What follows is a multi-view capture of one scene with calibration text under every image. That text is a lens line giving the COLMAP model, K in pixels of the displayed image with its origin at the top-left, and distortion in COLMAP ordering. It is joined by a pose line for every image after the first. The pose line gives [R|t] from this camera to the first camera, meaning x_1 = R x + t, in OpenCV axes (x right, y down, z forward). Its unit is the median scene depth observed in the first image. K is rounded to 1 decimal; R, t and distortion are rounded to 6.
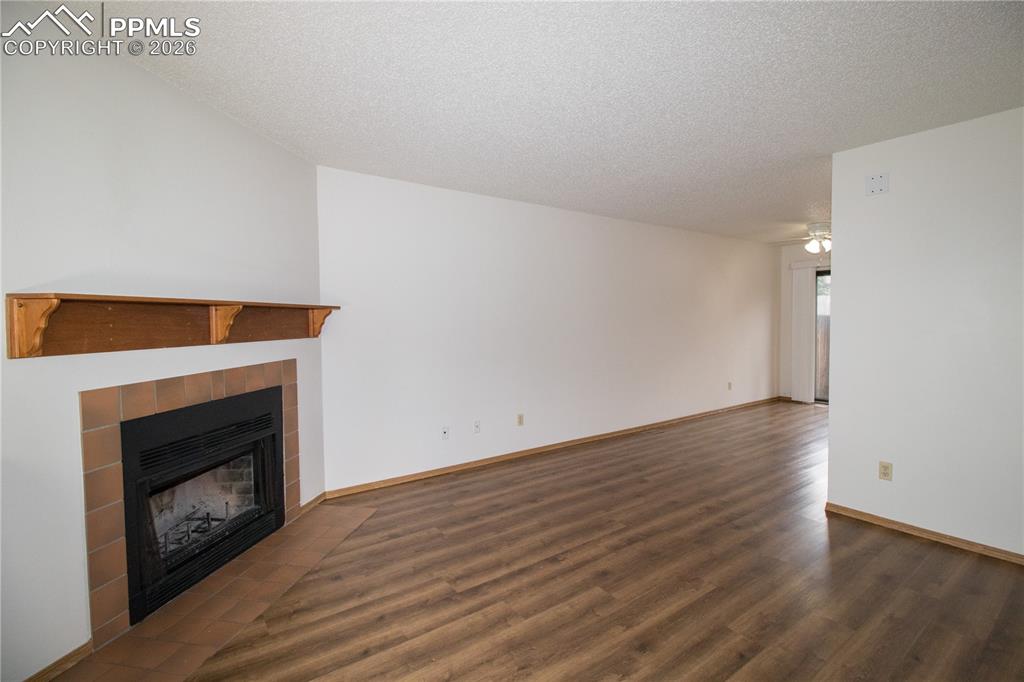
lens RADIAL K [[477.1, 0, 529.5], [0, 477.1, 330.1], [0, 0, 1]] dist [0.000207, -0.012034]
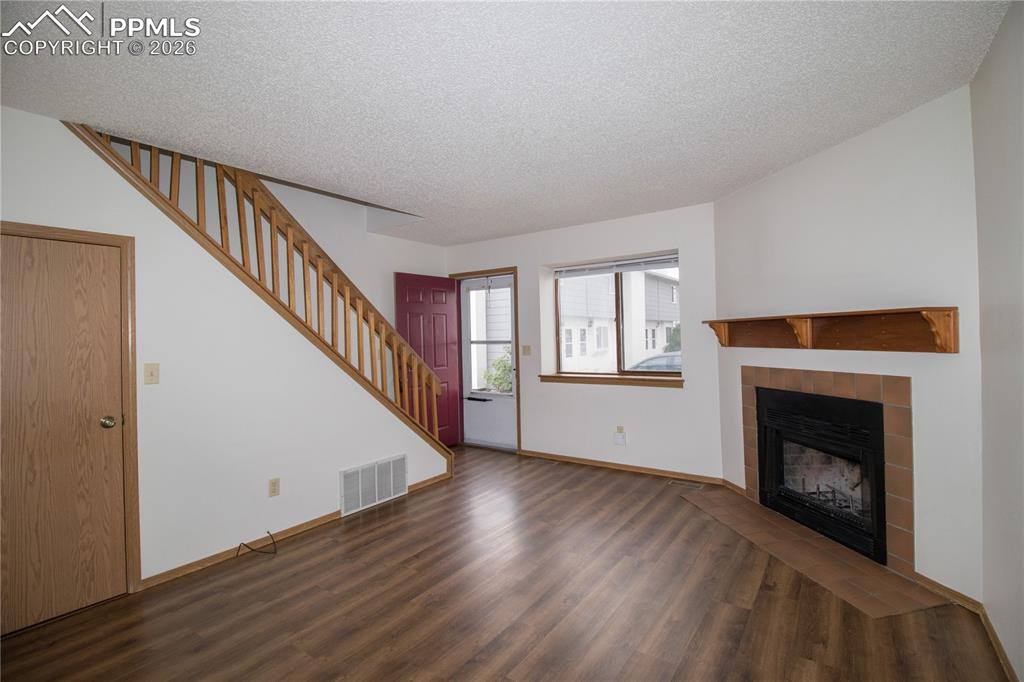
lens RADIAL K [[477.1, 0, 529.5], [0, 477.1, 330.1], [0, 0, 1]] dist [0.000207, -0.012034]
pose [[-0.943283, 0.023641, -0.331146, 0.473352], [0.019239, 0.999678, 0.016566, -0.058471], [0.331431, 0.009256, -0.943434, 2.041845]]
